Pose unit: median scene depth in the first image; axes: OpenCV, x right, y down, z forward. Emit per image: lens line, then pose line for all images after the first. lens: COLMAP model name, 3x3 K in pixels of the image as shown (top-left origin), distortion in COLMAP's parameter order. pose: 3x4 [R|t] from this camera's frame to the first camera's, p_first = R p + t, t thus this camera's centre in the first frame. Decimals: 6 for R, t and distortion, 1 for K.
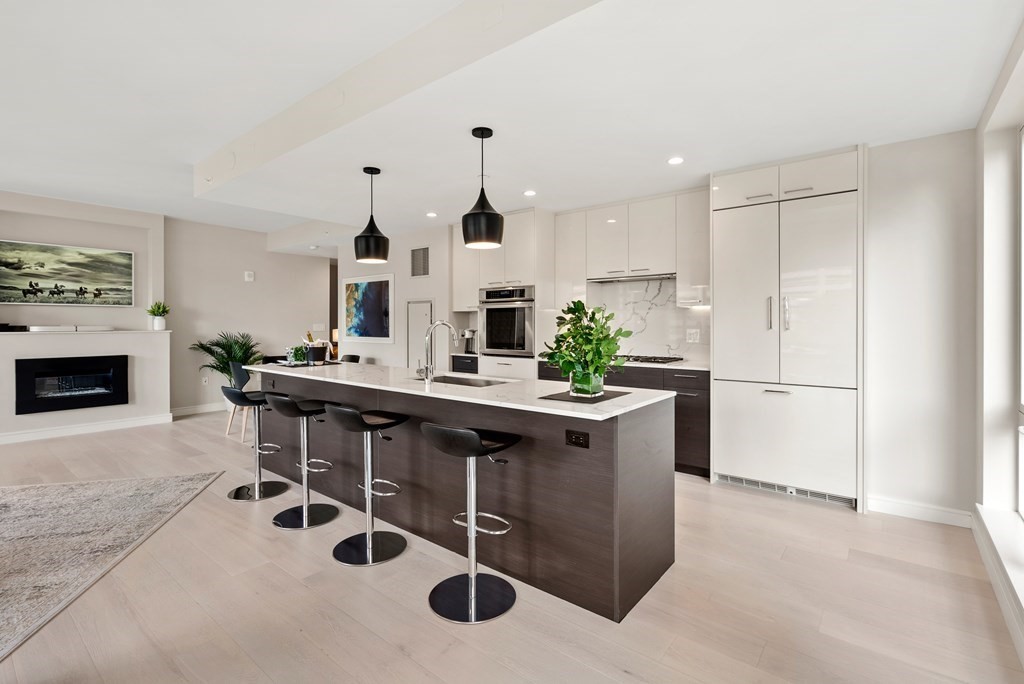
lens RADIAL K [[475.3, 0, 505.8], [0, 475.3, 324.3], [0, 0, 1]] dist [0.012691, -0.001630]
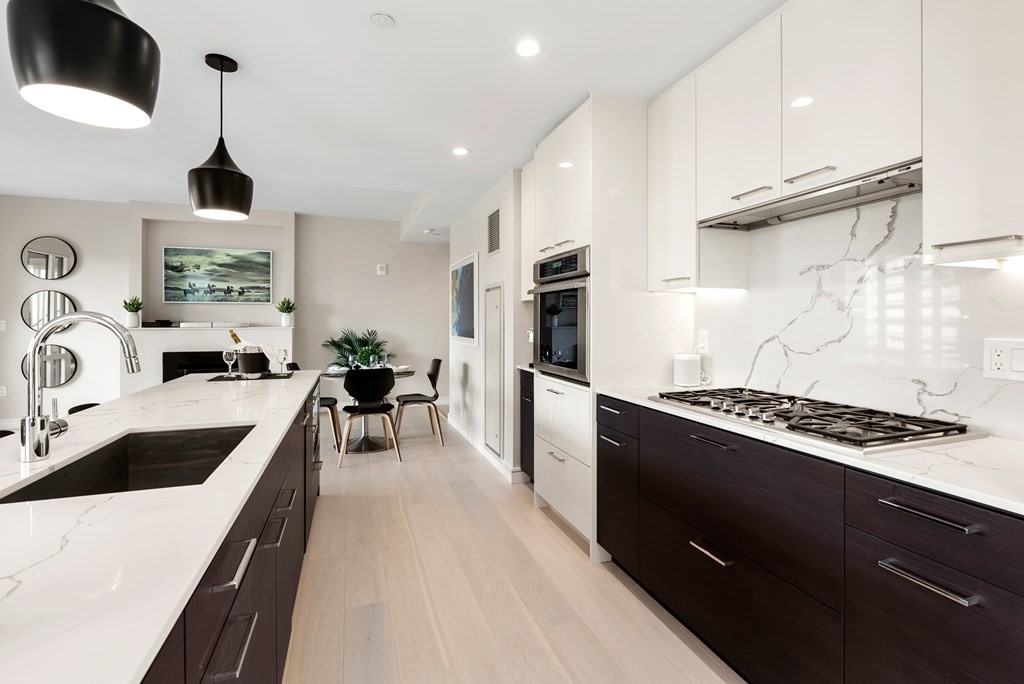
lens RADIAL K [[475.3, 0, 507.7], [0, 475.3, 321.5], [0, 0, 1]] dist [0.012691, -0.001630]
pose [[0.847710, 0.001048, -0.530459, 0.217596], [0.000387, 0.999997, 0.002594, -0.000832], [0.530459, -0.002404, 0.847707, 0.432523]]
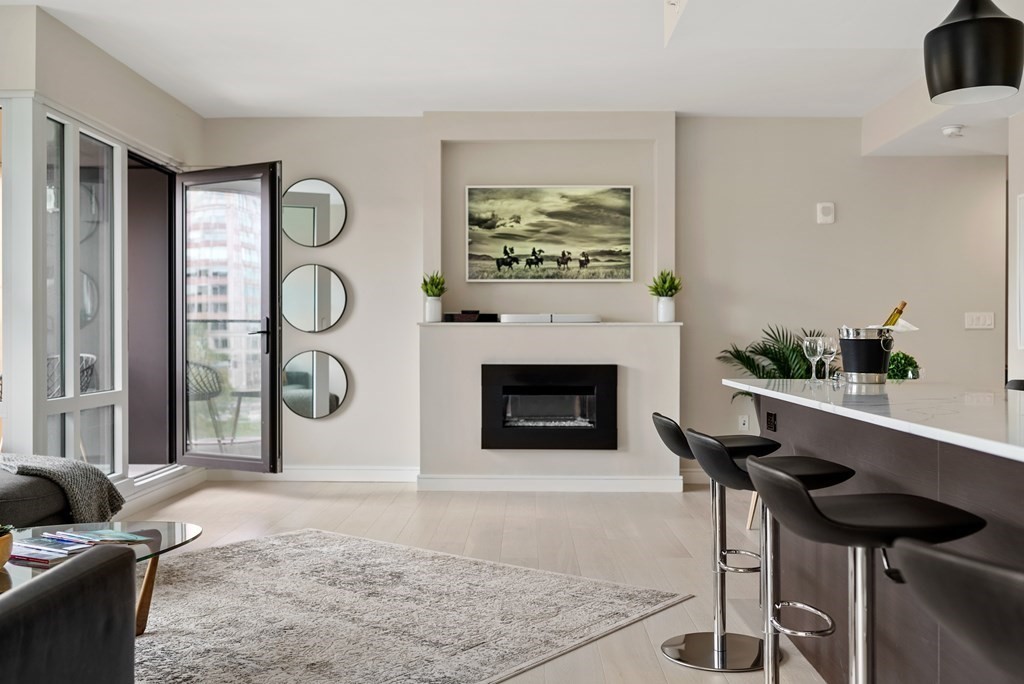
lens RADIAL K [[998.3, 0, 511.8], [0, 998.3, 332.4], [0, 0, 1]] dist [-0.007944, 0.000000]
pose [[0.630676, -0.003776, -0.776037, 0.055052], [-0.000756, 0.999985, -0.005480, 0.032801], [0.776046, 0.004043, 0.630663, 0.154887]]
